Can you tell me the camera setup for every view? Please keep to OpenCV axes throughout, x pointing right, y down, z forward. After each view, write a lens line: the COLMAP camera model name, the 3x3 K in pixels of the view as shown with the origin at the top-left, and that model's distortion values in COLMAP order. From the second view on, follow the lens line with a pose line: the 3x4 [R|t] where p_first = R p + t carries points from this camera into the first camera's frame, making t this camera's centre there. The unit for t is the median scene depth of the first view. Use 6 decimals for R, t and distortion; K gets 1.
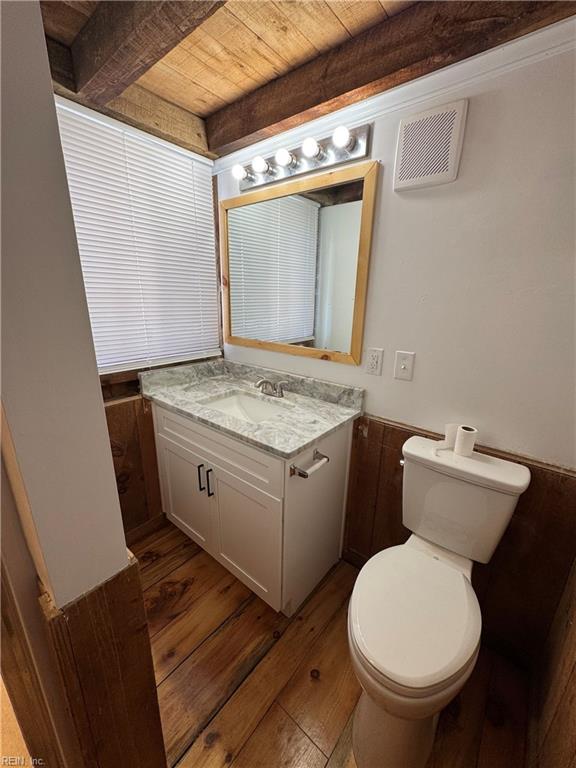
lens RADIAL K [[308.3, 0, 287.7], [0, 308.3, 384.4], [0, 0, 1]] dist [0.002098, 0.000699]
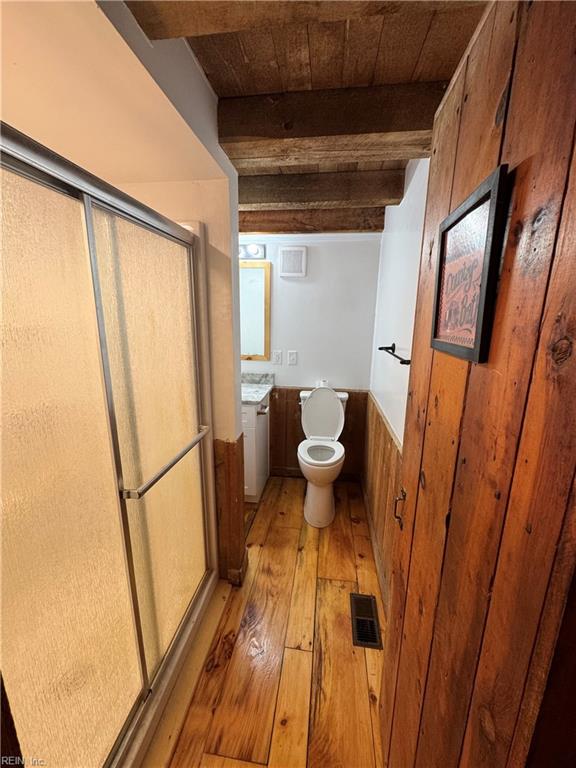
lens RADIAL K [[308.3, 0, 288.3], [0, 308.3, 383.7], [0, 0, 1]] dist [0.002098, 0.000699]
pose [[0.845629, -0.121884, 0.519668, -0.711994], [0.148543, 0.988858, -0.009787, 0.119902], [-0.512685, 0.085469, 0.854312, -0.701007]]
